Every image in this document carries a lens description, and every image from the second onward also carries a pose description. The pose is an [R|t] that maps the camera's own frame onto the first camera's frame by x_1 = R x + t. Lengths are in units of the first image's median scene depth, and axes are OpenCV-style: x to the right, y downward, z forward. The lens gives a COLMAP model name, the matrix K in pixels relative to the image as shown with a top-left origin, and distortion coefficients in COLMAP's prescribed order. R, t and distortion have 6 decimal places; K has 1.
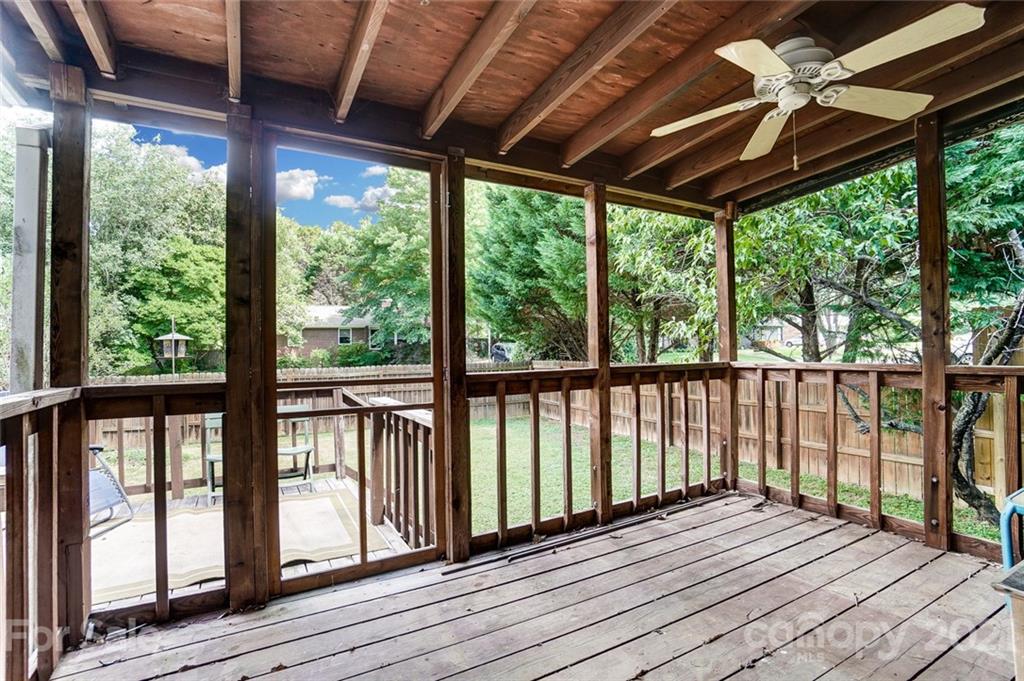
lens RADIAL K [[458.1, 0, 495.0], [0, 458.1, 339.2], [0, 0, 1]] dist [-0.051238, 0.017366]
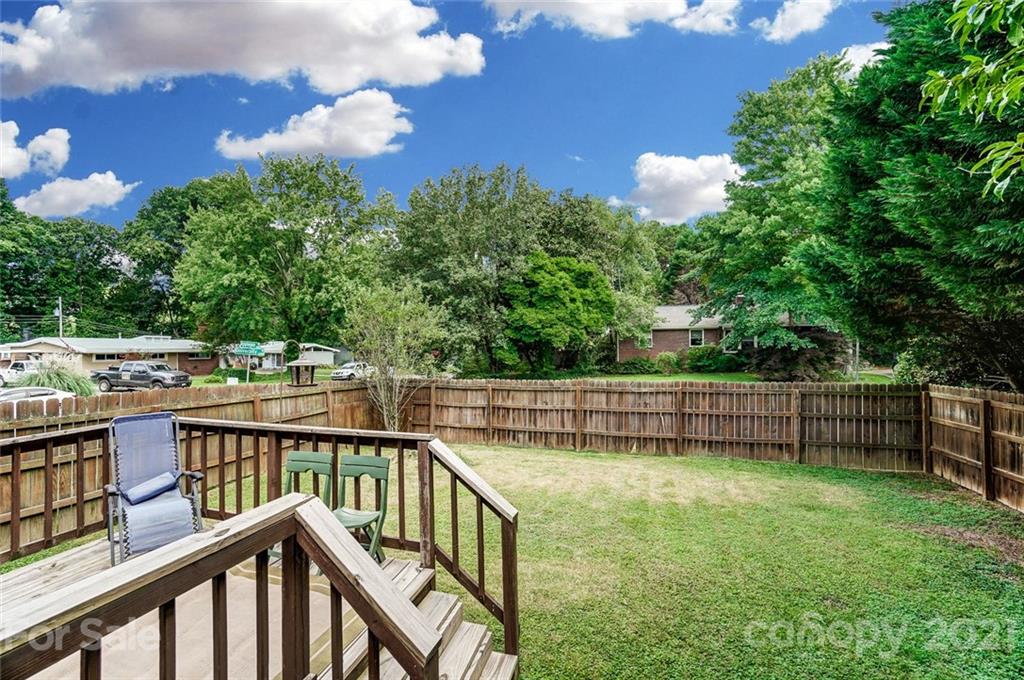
lens RADIAL K [[458.1, 0, 515.2], [0, 458.1, 337.1], [0, 0, 1]] dist [-0.051238, 0.017366]
pose [[0.732619, -0.003493, -0.680630, 0.046846], [0.002286, 0.999994, -0.002671, -0.009658], [0.680636, 0.000401, 0.732622, 0.110276]]
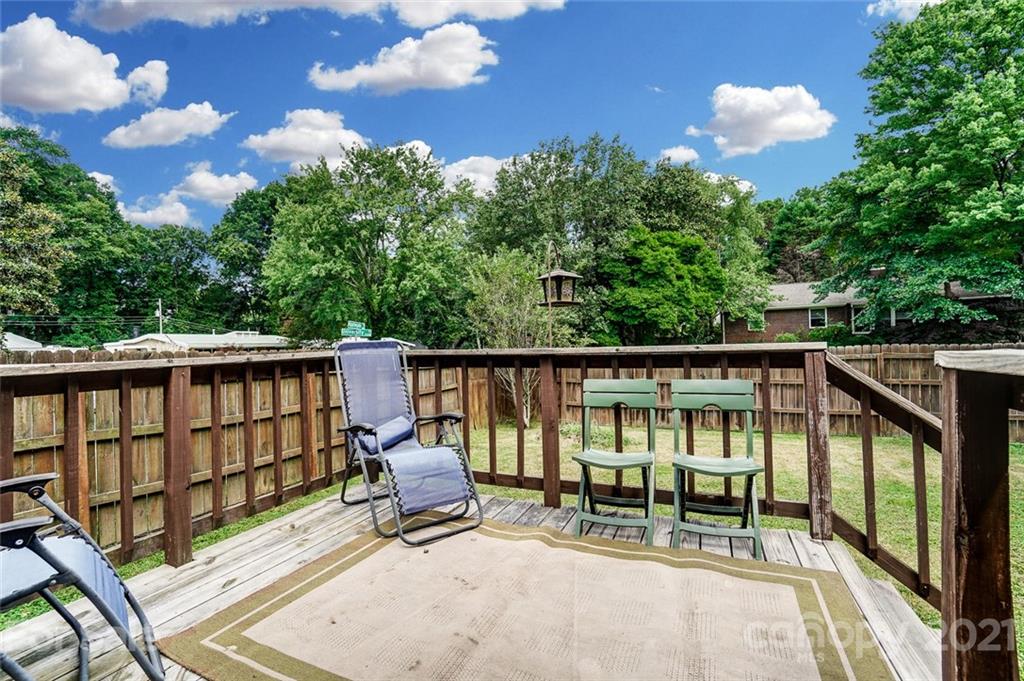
lens RADIAL K [[474.9, 0, 520.4], [0, 474.9, 334.9], [0, 0, 1]] dist [-0.041625, 0.005761]
pose [[0.633862, -0.011487, -0.773361, -0.030697], [0.021667, 0.999761, 0.002909, 0.015818], [0.773143, -0.018600, 0.633959, 0.085906]]
